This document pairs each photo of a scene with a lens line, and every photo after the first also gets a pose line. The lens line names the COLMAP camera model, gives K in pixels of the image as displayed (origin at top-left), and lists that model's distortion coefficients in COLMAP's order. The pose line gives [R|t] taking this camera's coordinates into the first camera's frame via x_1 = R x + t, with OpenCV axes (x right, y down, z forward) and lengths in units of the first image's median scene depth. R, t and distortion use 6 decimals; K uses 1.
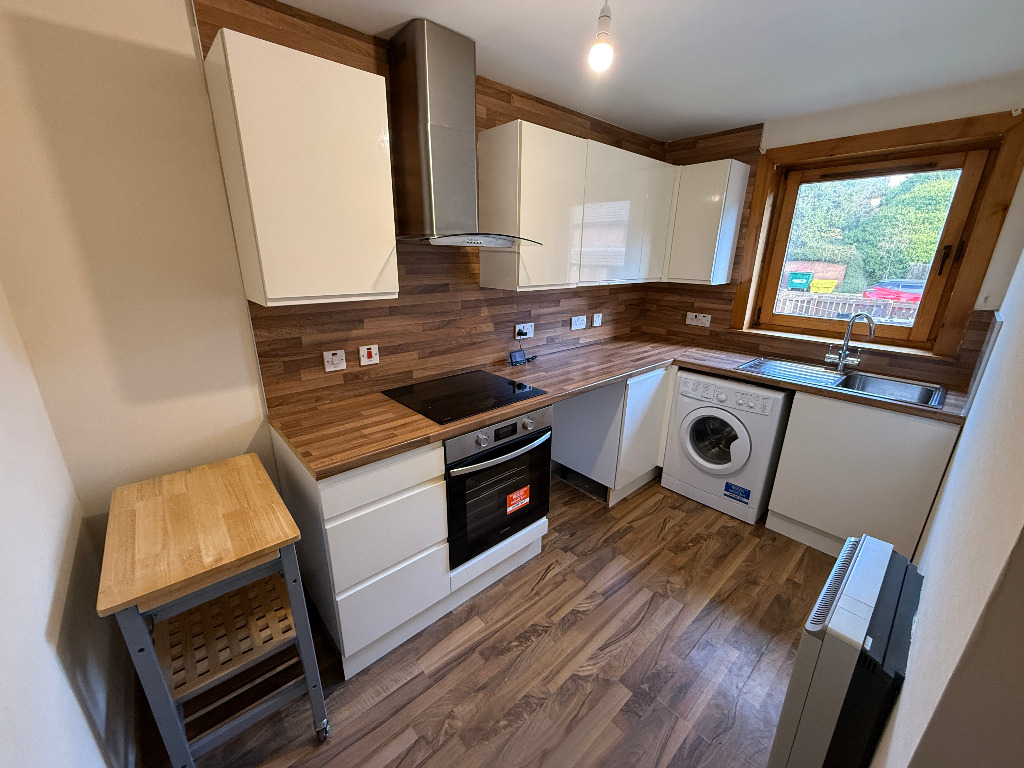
lens RADIAL K [[407.6, 0, 511.4], [0, 407.6, 382.3], [0, 0, 1]] dist [0.001683, -0.000880]
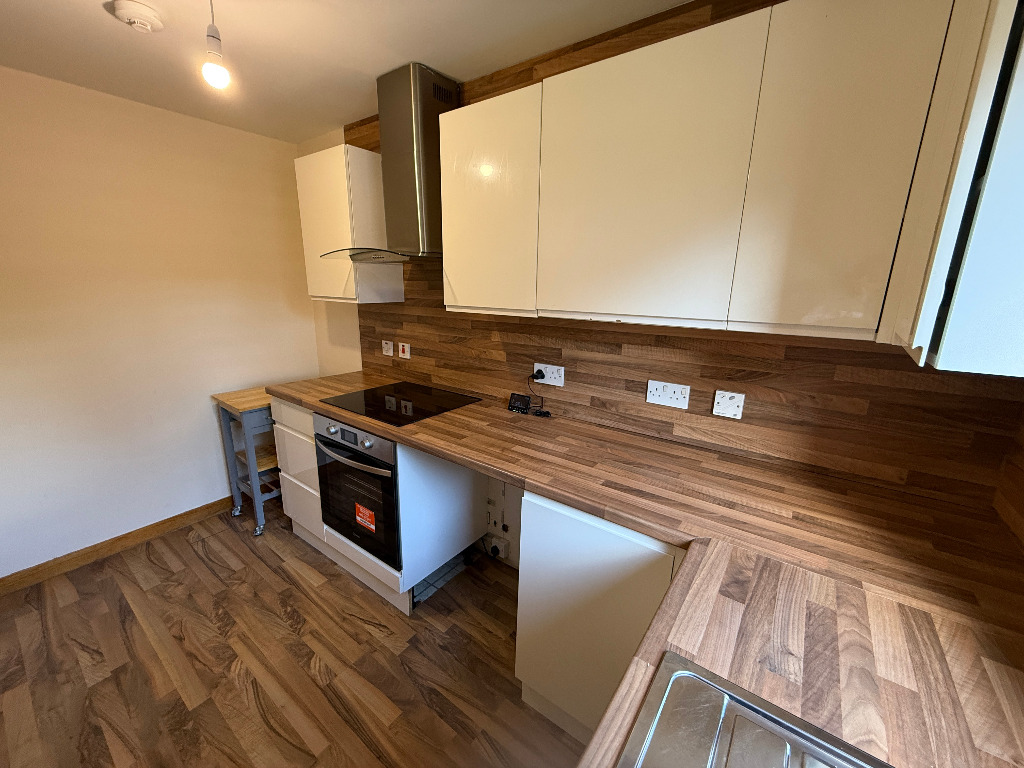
lens RADIAL K [[407.6, 0, 511.2], [0, 407.6, 386.9], [0, 0, 1]] dist [0.001683, -0.000880]
pose [[0.200778, 0.228730, -0.952560, 0.848064], [-0.311123, 0.936908, 0.159394, -0.237600], [0.928919, 0.264361, 0.259274, 0.897261]]
